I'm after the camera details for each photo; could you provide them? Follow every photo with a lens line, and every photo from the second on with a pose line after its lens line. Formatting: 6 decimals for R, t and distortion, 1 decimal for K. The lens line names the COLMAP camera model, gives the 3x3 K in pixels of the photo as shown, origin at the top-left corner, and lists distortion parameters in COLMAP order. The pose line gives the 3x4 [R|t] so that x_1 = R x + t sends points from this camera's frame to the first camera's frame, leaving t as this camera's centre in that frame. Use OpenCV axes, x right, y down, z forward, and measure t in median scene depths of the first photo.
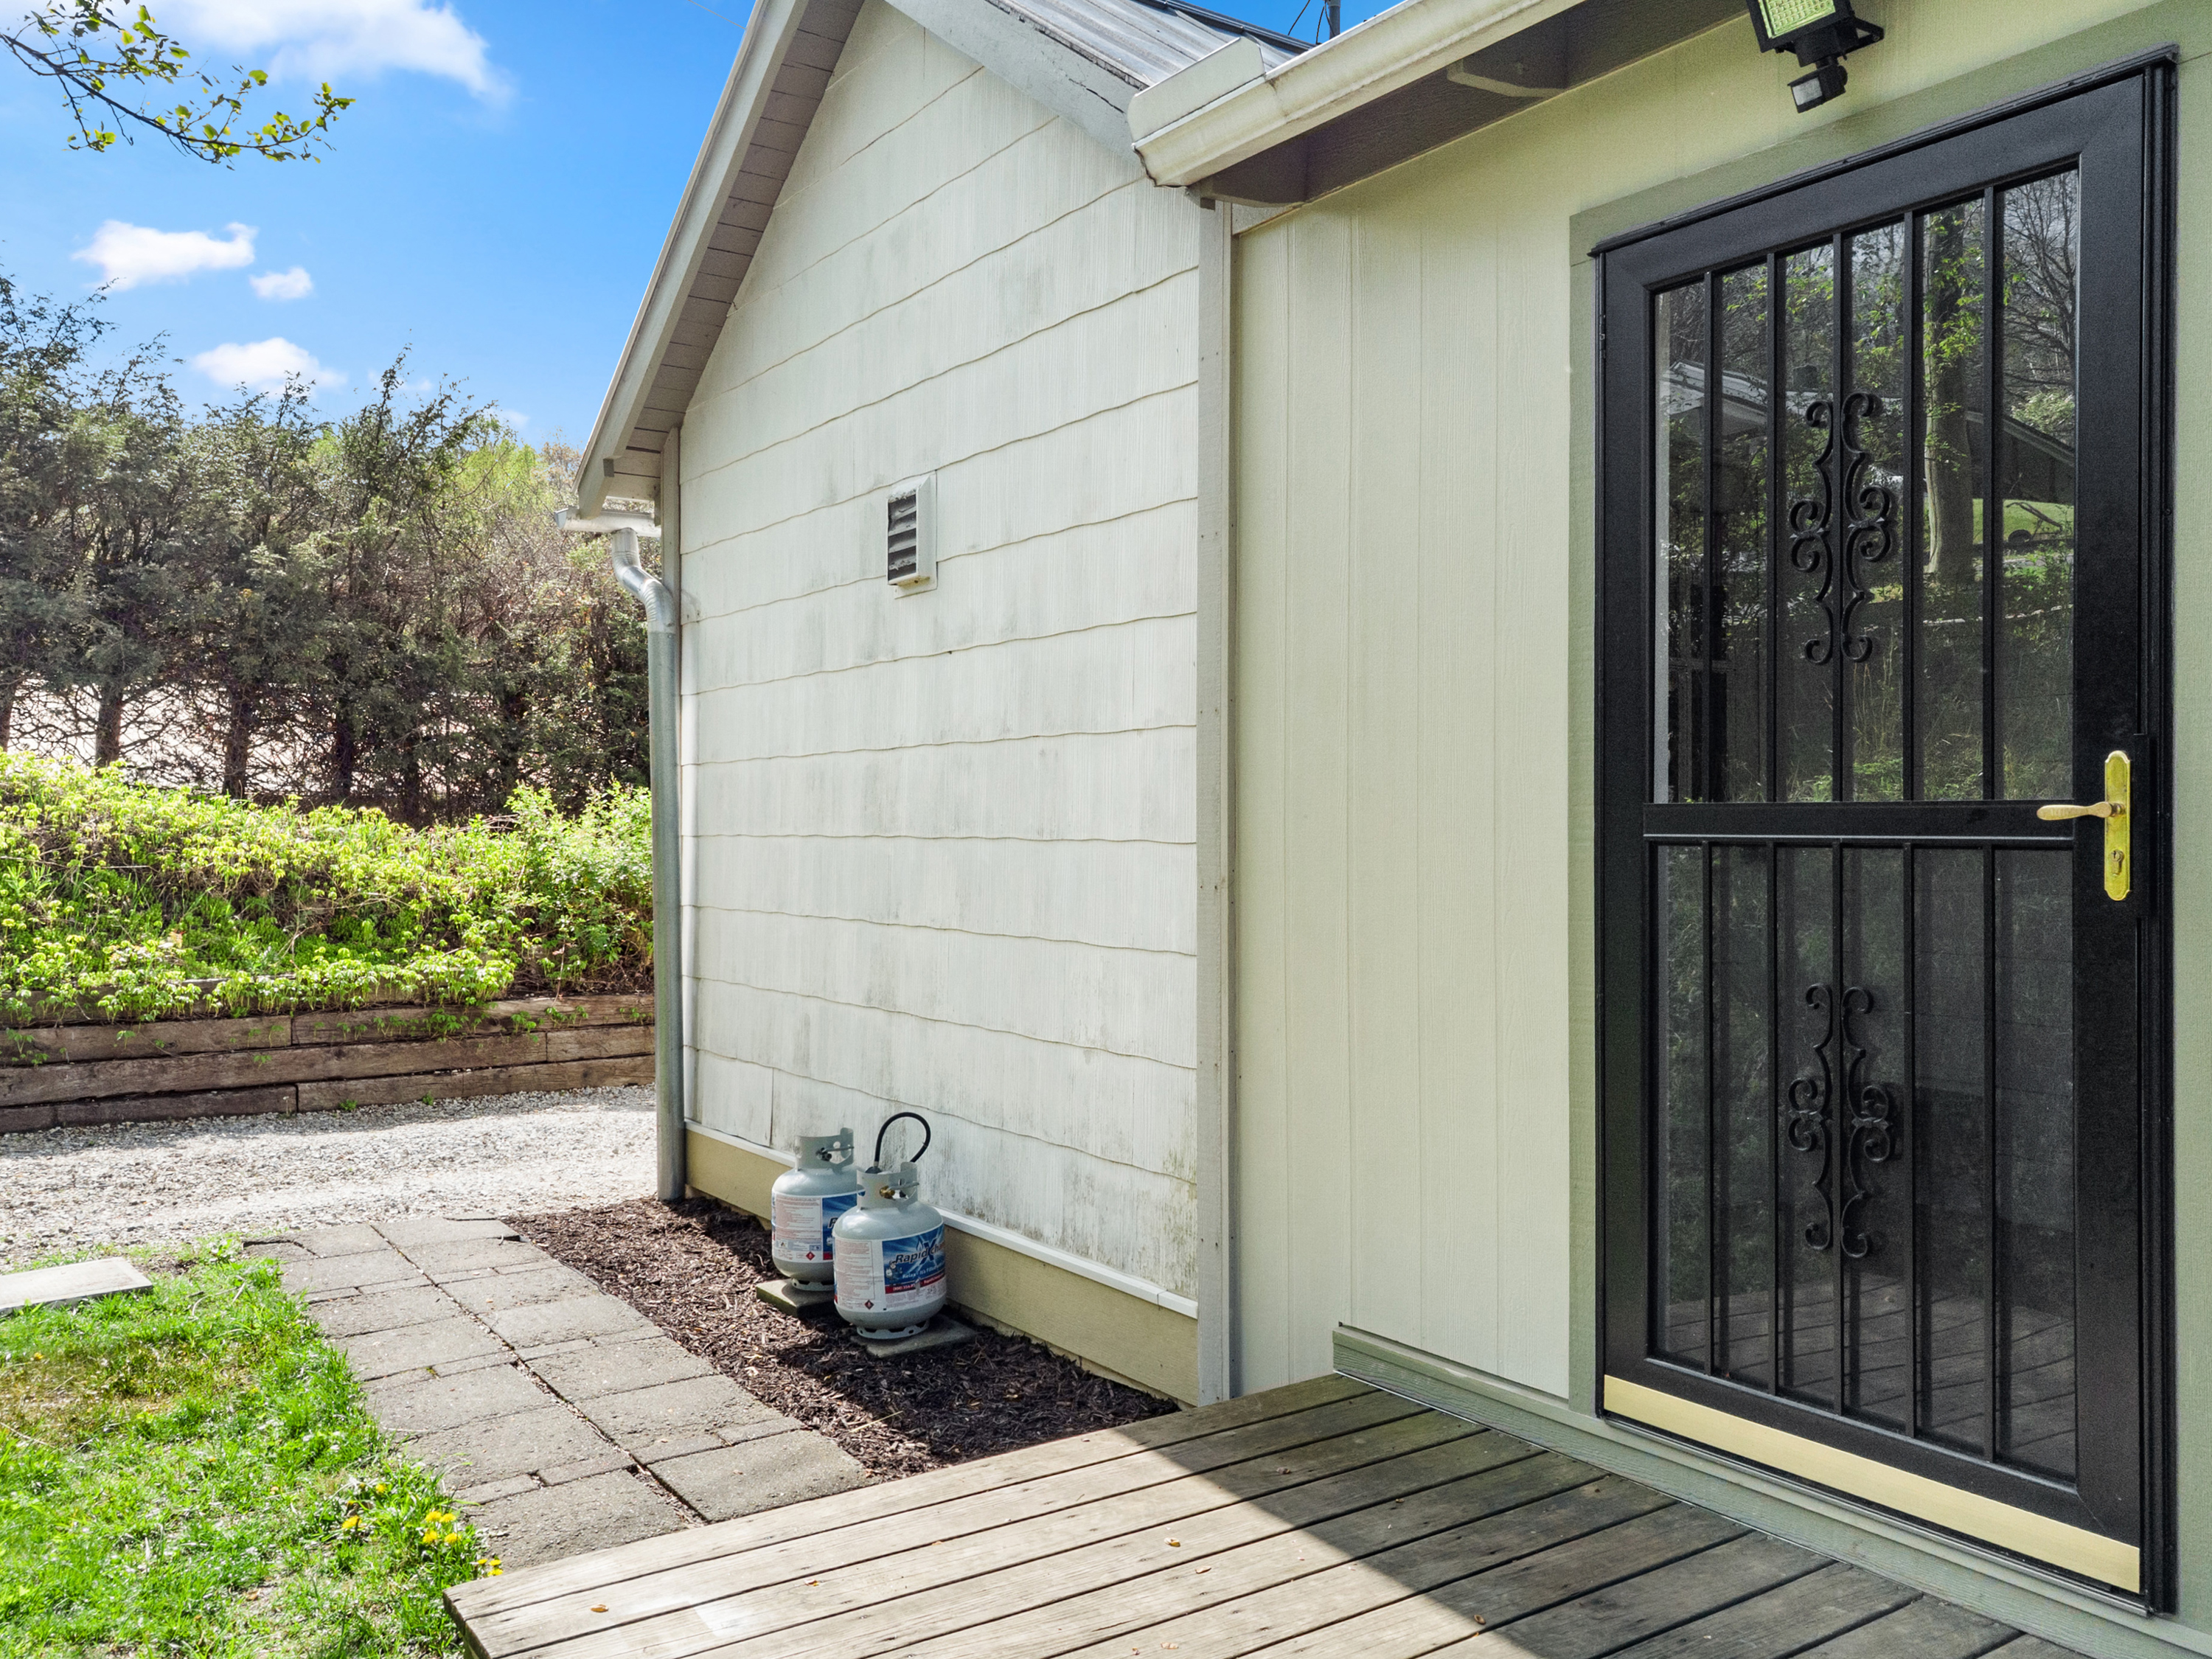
lens RADIAL K [[1793.9, 0, 1111.0], [0, 1793.9, 840.8], [0, 0, 1]] dist [-0.001518, 0.000908]
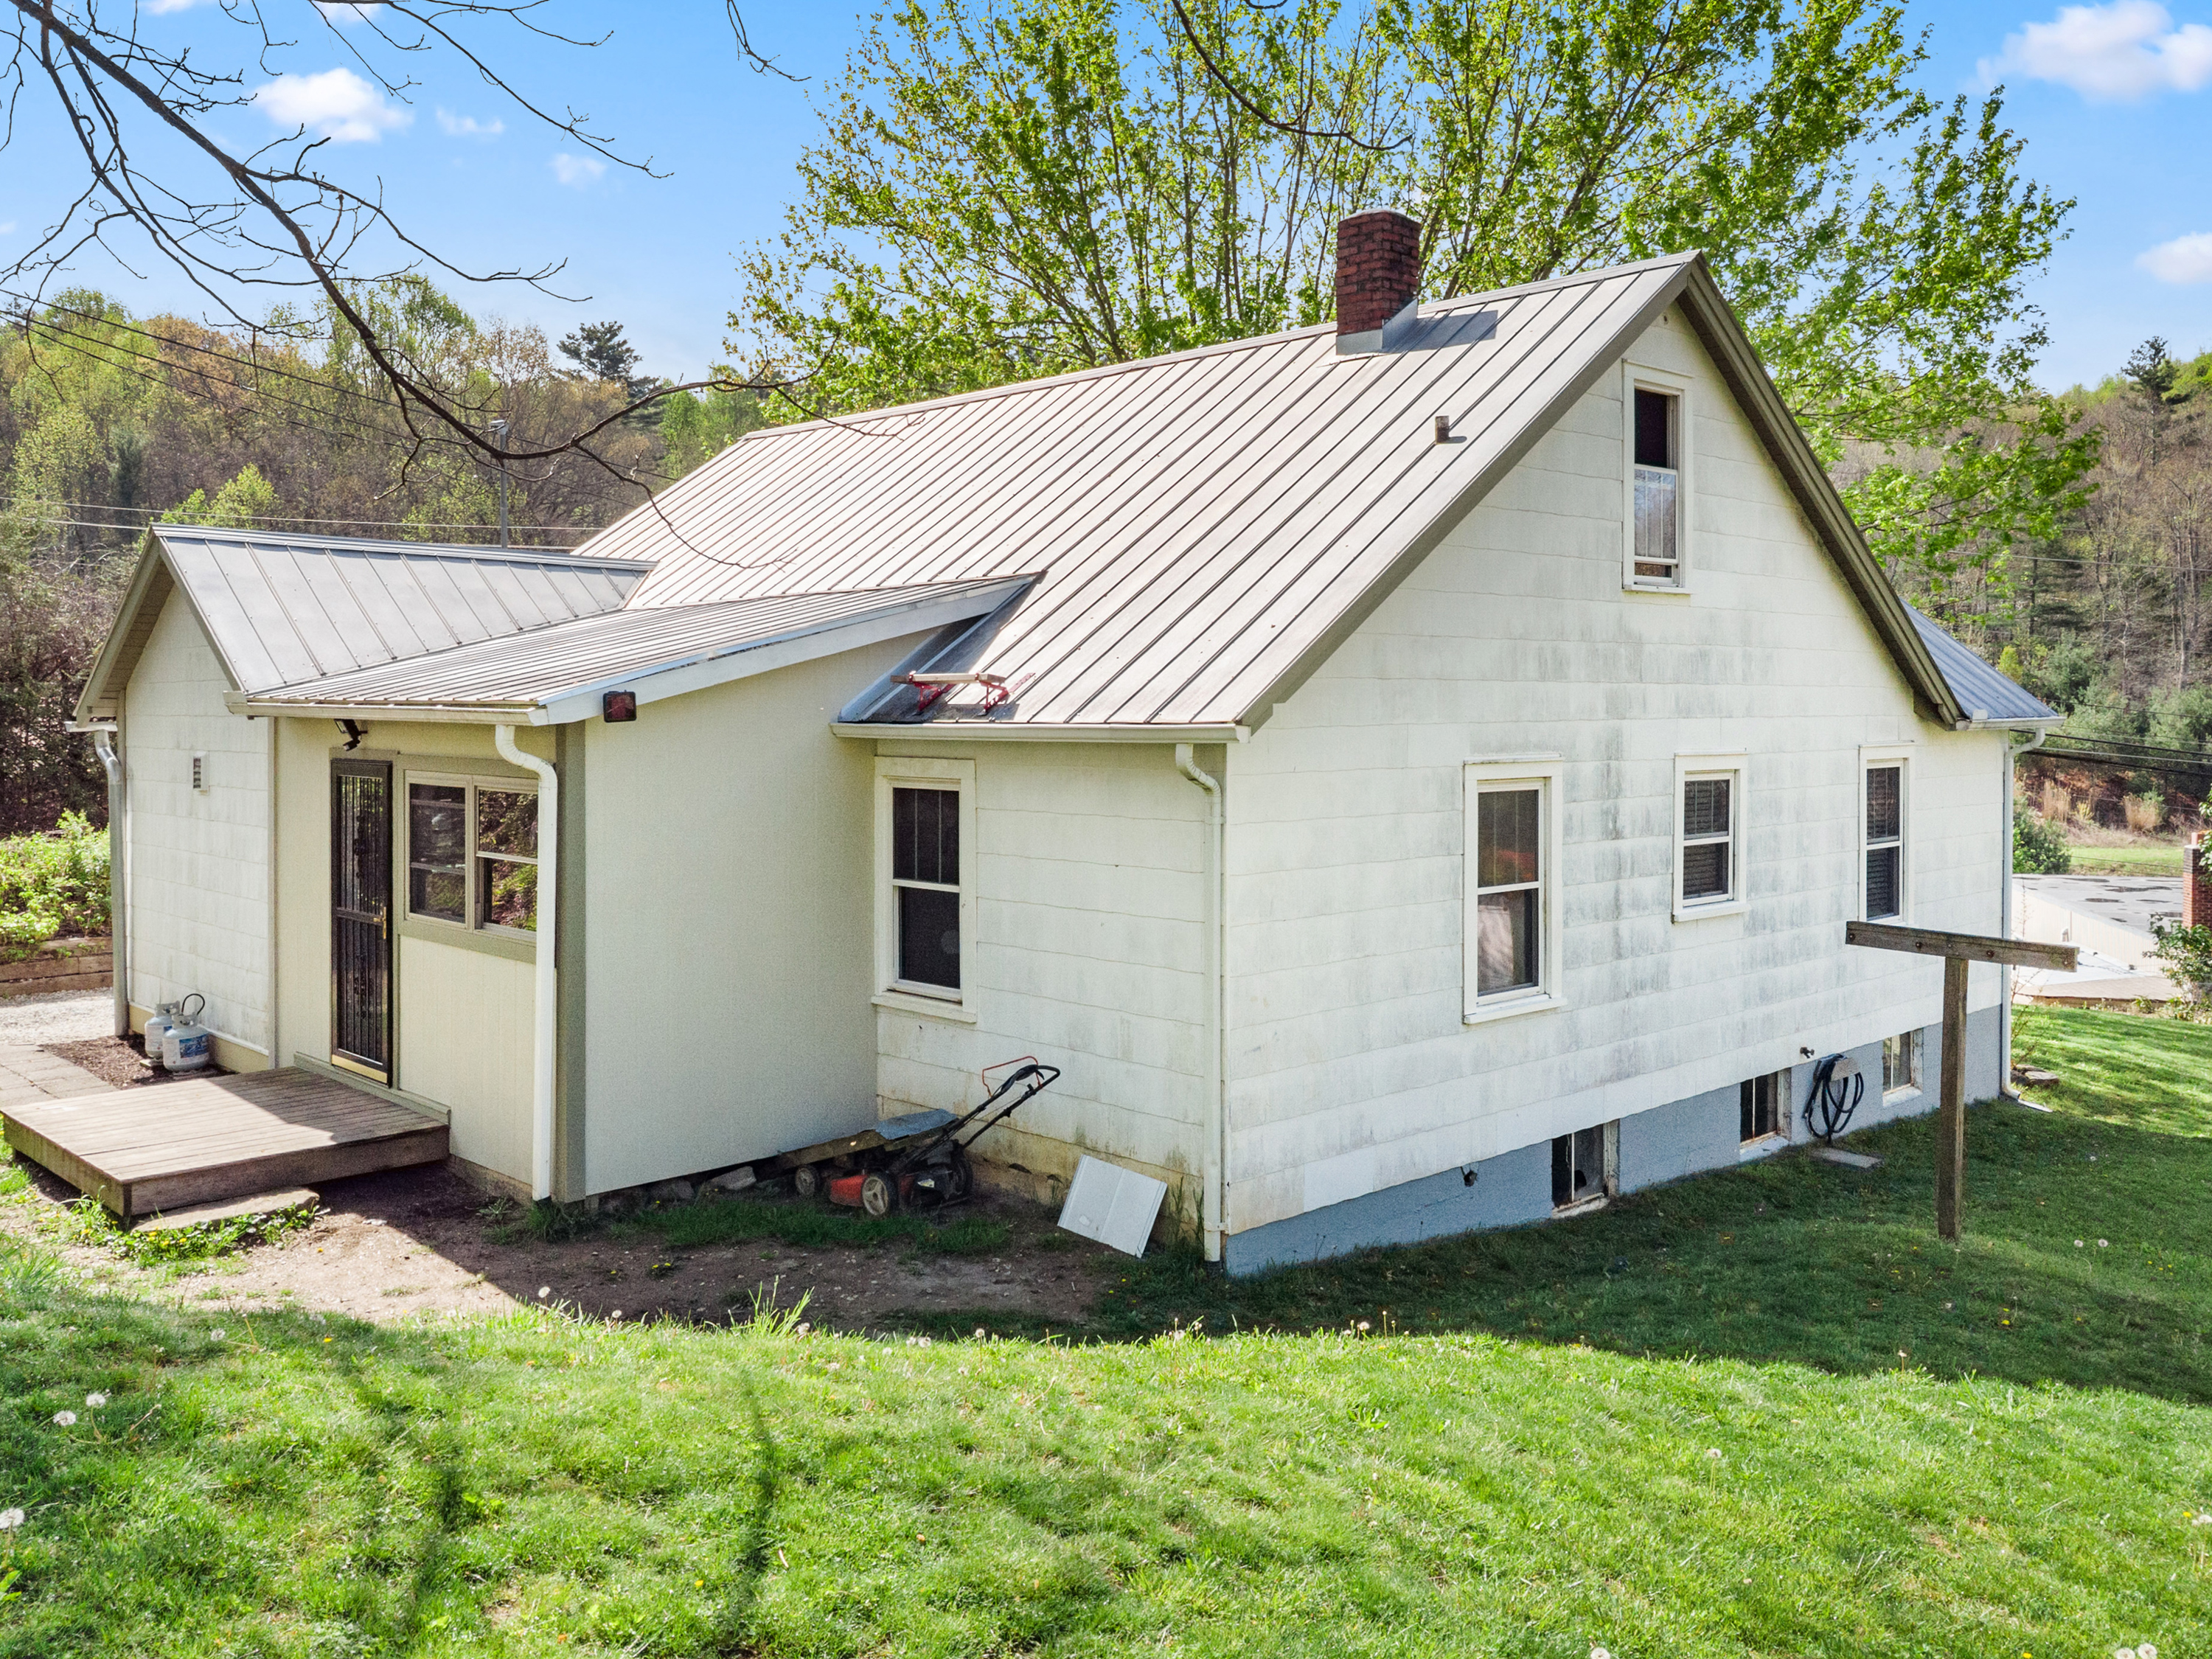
lens RADIAL K [[1793.9, 0, 1098.7], [0, 1793.9, 806.5], [0, 0, 1]] dist [-0.001518, 0.000908]
pose [[0.984697, 0.007668, 0.174108, 0.387325], [-0.013771, 0.999331, 0.033869, -0.122583], [-0.173732, -0.035748, 0.984144, -0.964084]]
